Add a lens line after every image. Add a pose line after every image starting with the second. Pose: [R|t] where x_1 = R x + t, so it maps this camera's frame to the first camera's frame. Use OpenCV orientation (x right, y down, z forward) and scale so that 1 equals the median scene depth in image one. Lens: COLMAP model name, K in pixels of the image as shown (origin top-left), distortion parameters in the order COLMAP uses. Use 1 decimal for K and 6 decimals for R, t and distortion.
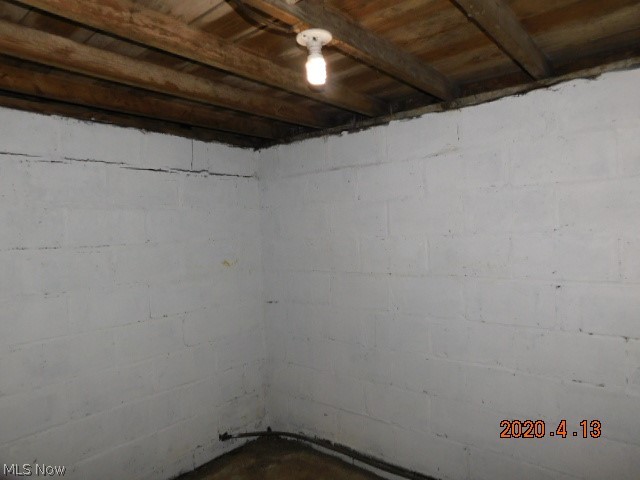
lens RADIAL K [[424.0, 0, 320.6], [0, 424.0, 237.4], [0, 0, 1]] dist [-0.032902, 0.011514]
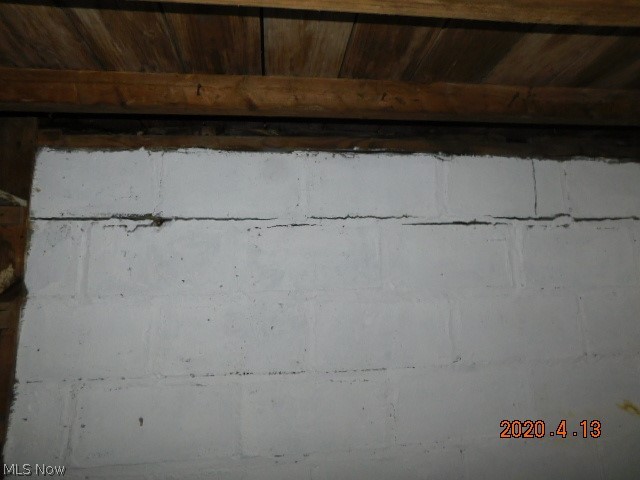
lens RADIAL K [[424.0, 0, 319.5], [0, 424.0, 238.4], [0, 0, 1]] dist [-0.032902, 0.011514]
pose [[0.729799, -0.102162, -0.675985, -0.174896], [-0.005111, 0.987929, -0.154823, -0.058573], [0.683642, 0.116445, 0.720468, 0.514121]]
